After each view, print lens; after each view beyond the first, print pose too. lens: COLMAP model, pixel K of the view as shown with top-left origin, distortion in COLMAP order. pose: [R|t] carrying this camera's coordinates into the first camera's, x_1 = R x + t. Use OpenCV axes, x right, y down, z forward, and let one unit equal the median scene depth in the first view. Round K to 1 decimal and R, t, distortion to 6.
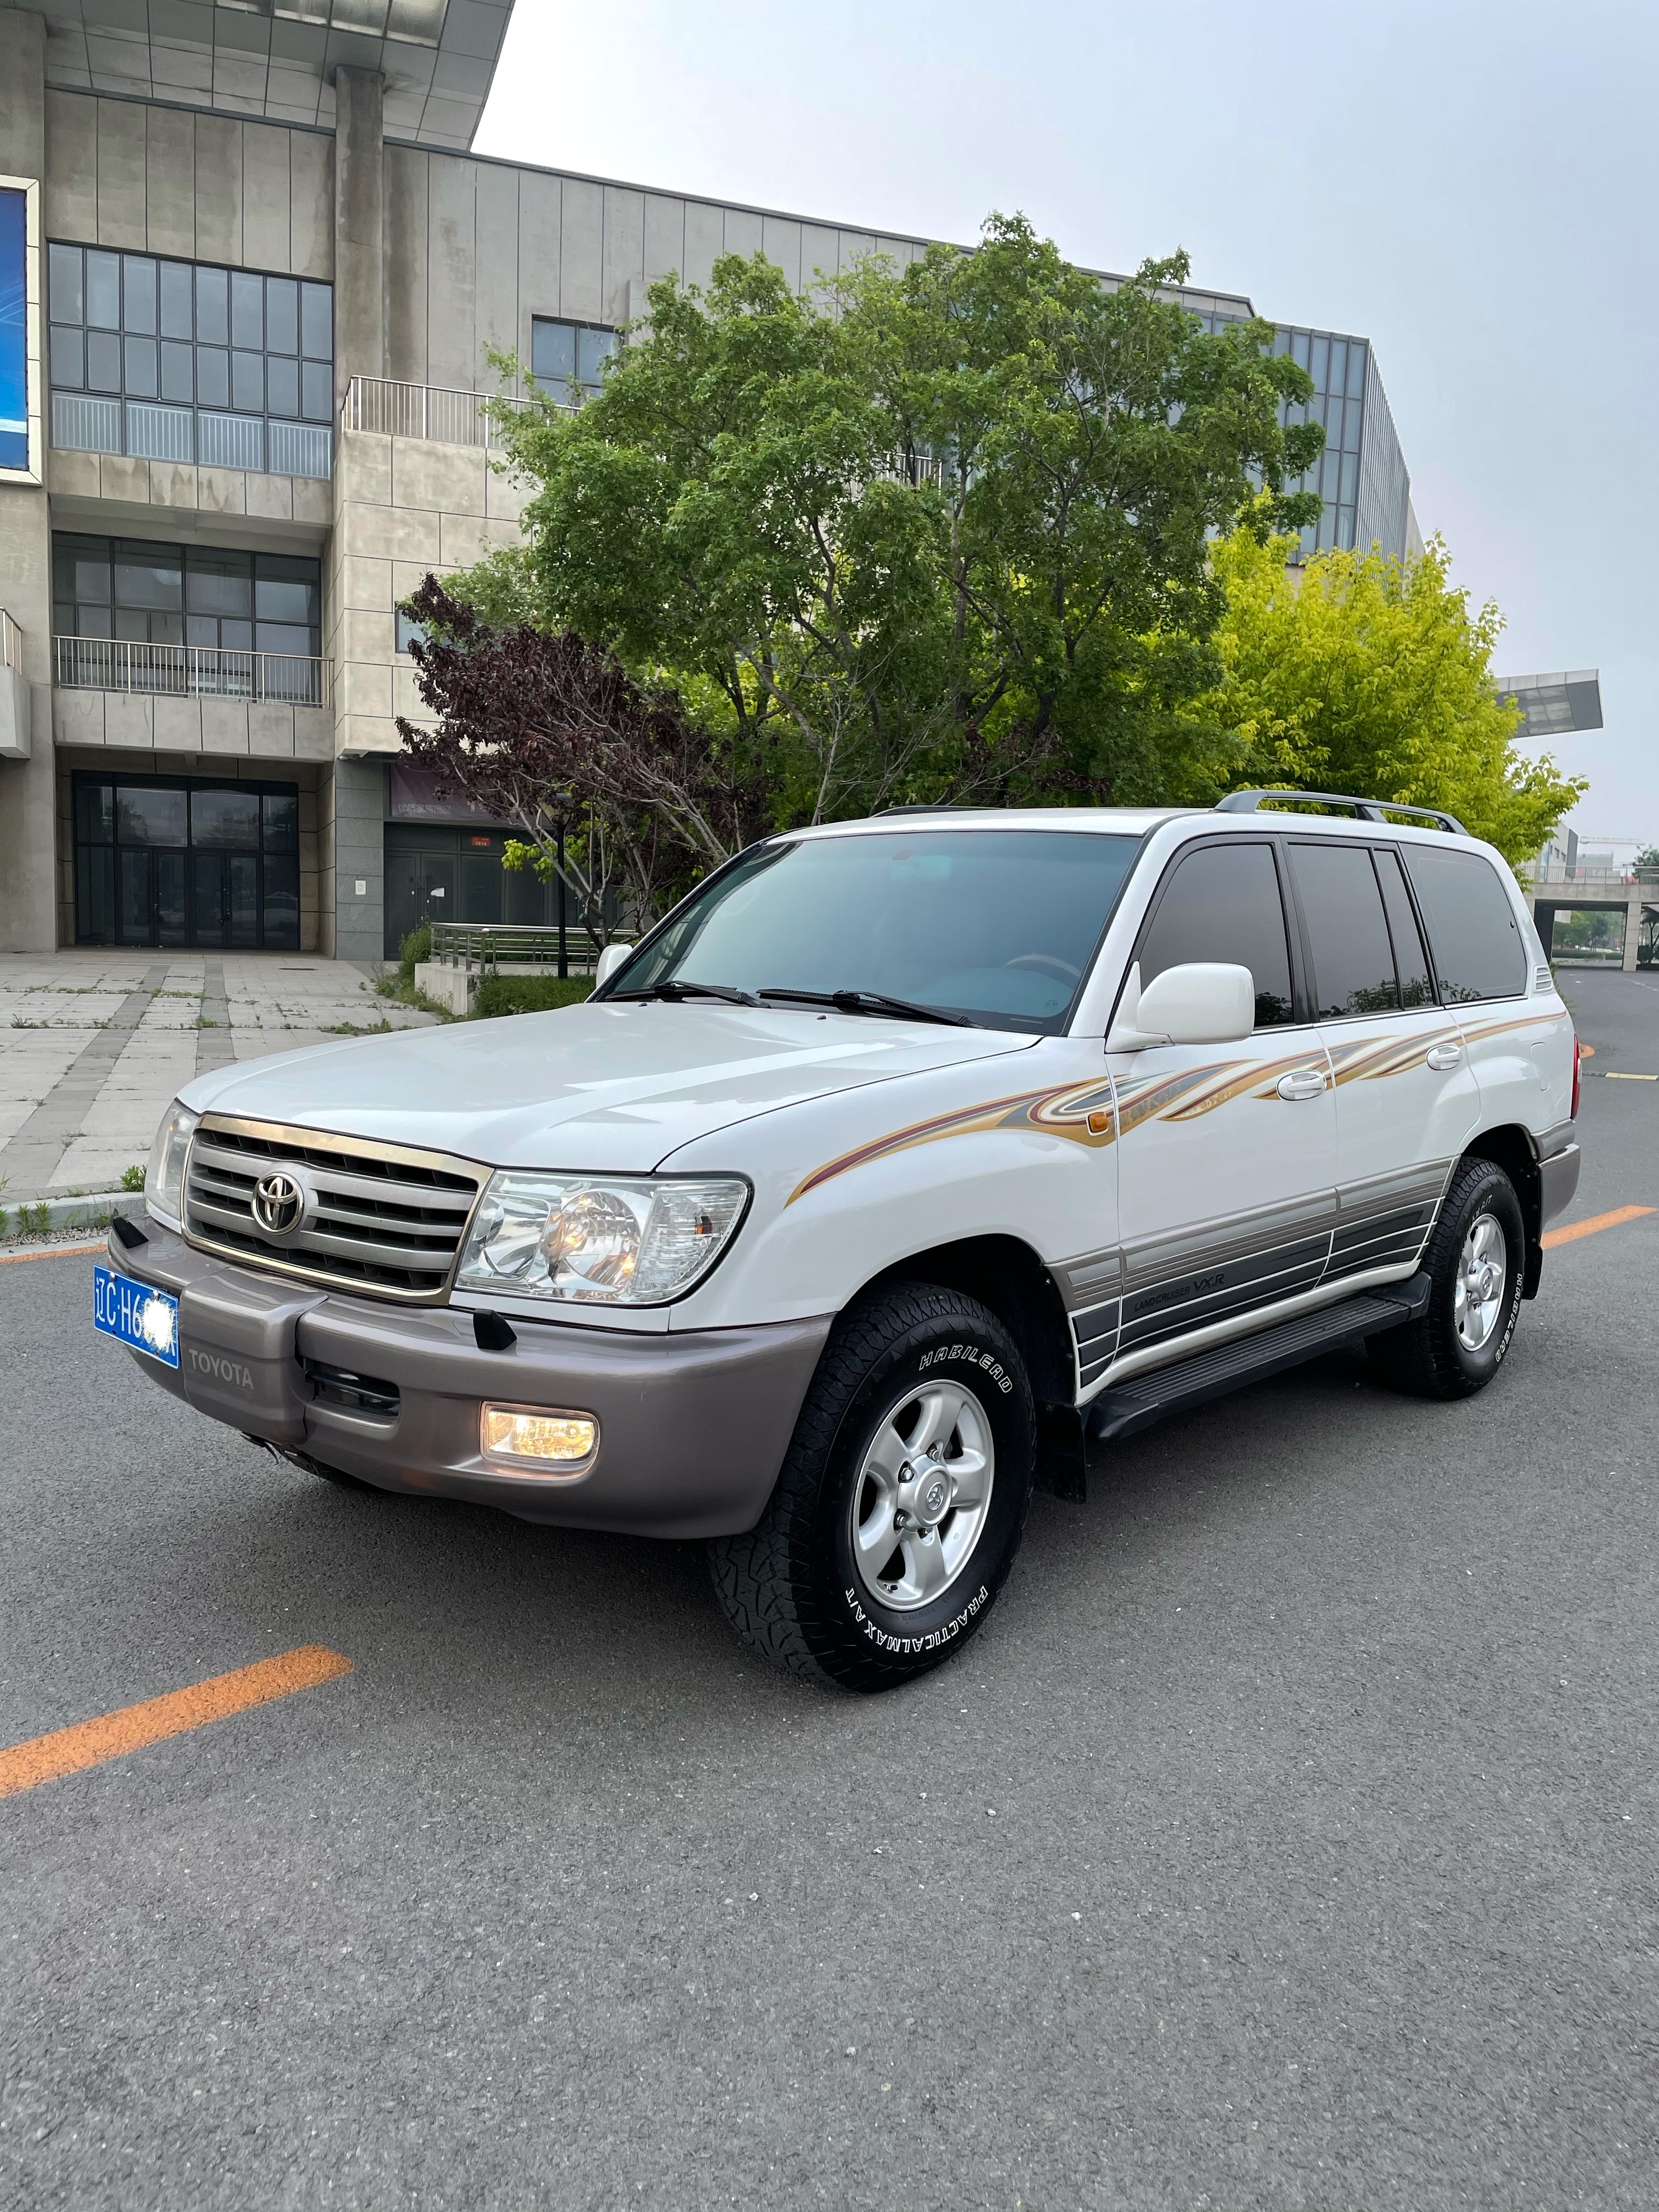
lens RADIAL K [[1687.4, 0, 837.5], [0, 1687.4, 1094.0], [0, 0, 1]] dist [0.092690, -0.117785]
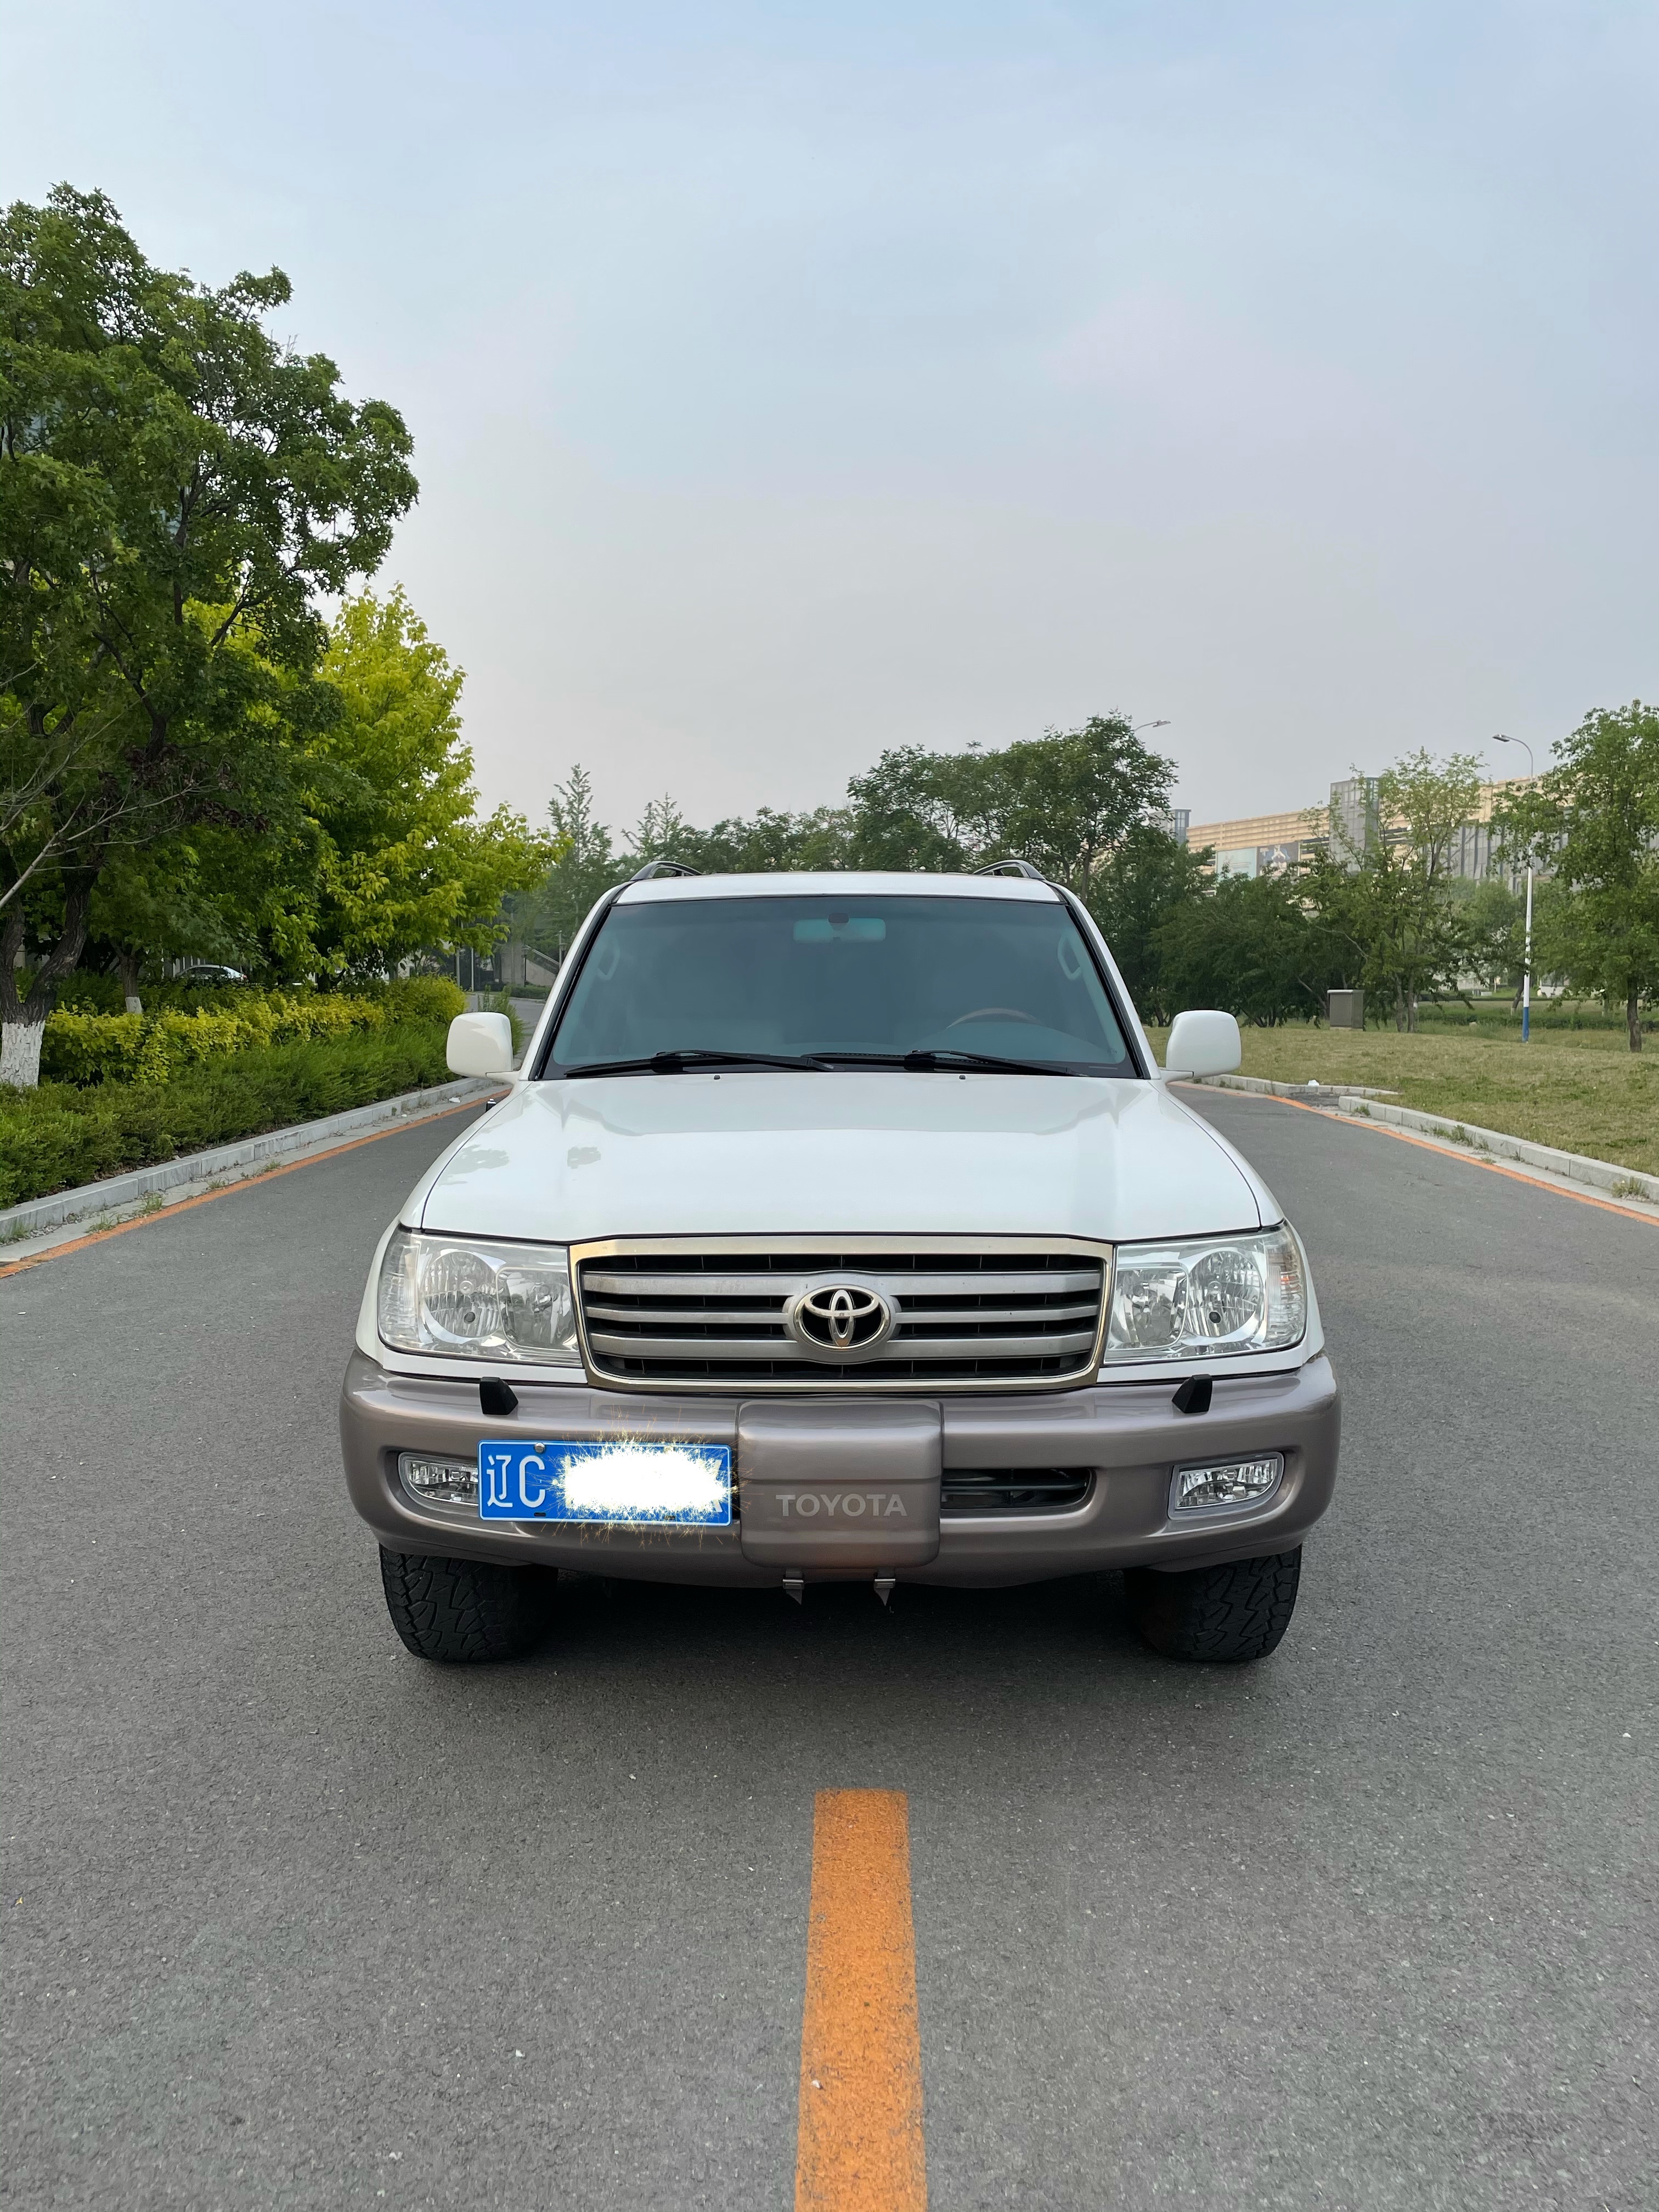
lens RADIAL K [[1680.5, 0, 829.5], [0, 1680.5, 1106.0], [0, 0, 1]] dist [0.085105, -0.106895]
pose [[0.755429, -0.079280, 0.650416, -0.263737], [0.083673, 0.996198, 0.024246, -0.021107], [-0.649865, 0.036106, 0.759191, 0.086066]]
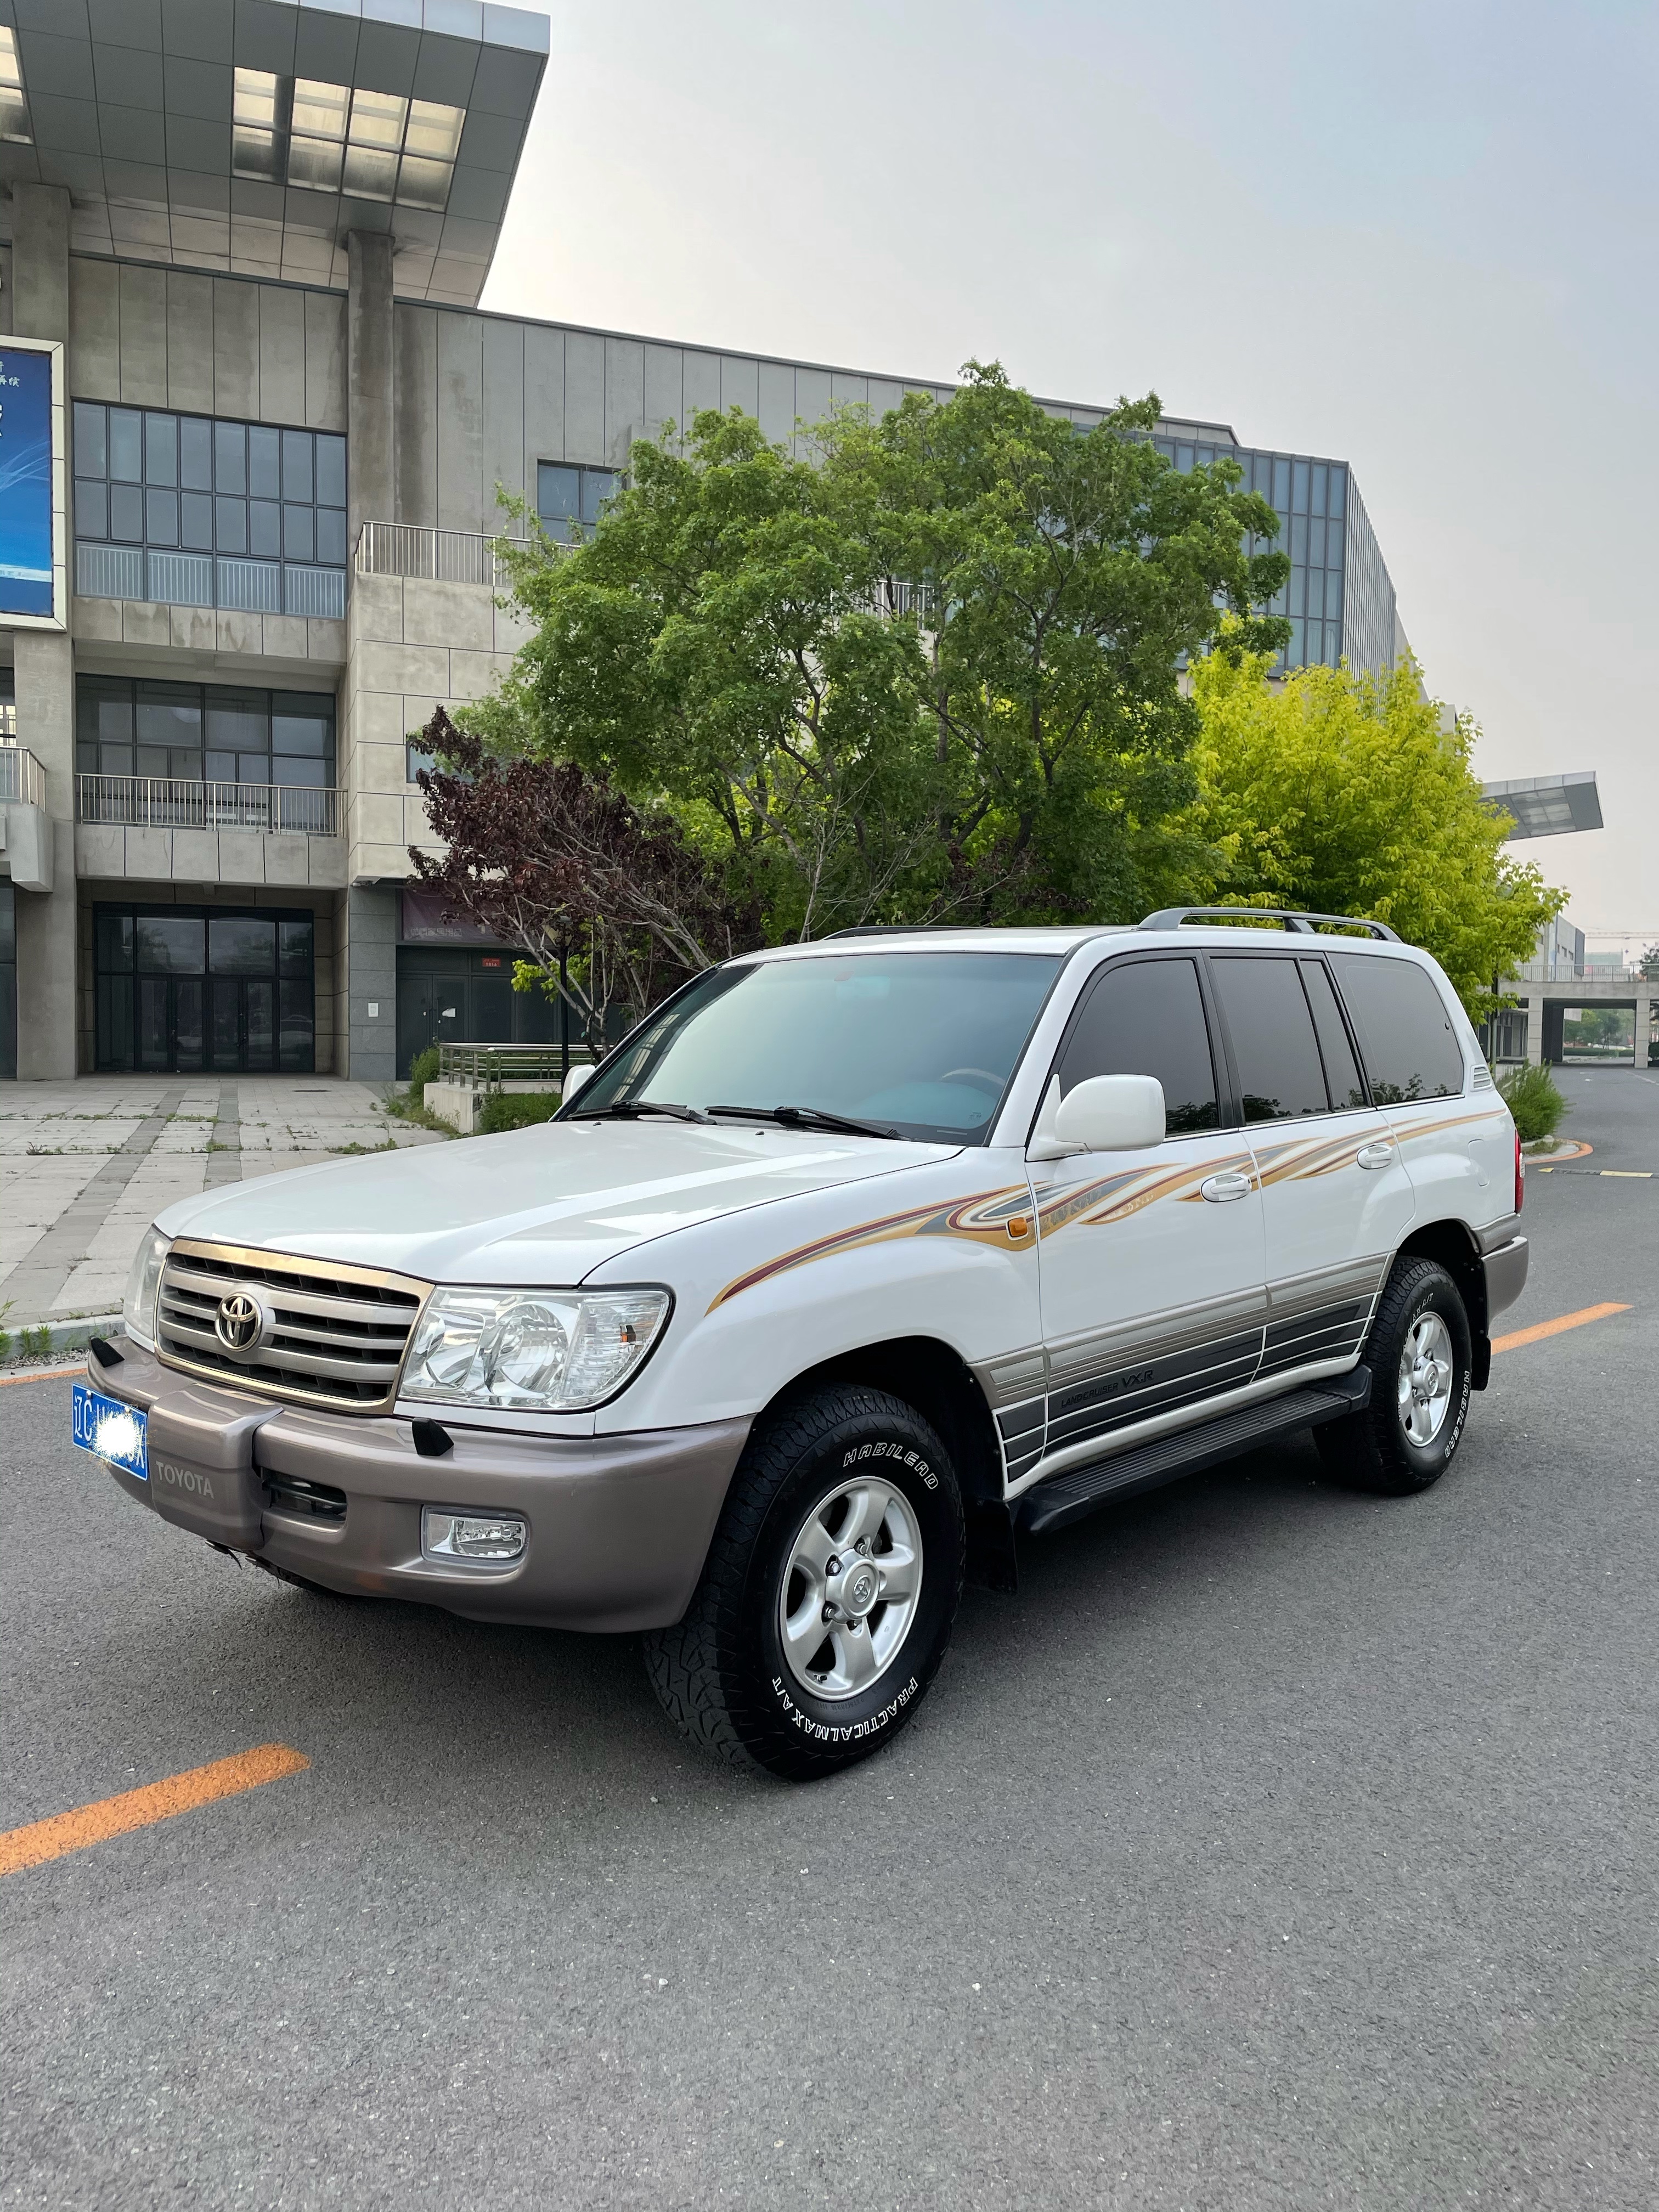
lens RADIAL K [[1680.5, 0, 829.5], [0, 1680.5, 1106.0], [0, 0, 1]] dist [0.085105, -0.106895]
pose [[0.999751, -0.018369, -0.012658, 0.016721], [0.017609, 0.998176, -0.057750, -0.000763], [0.013696, 0.057513, 0.998251, -0.019120]]
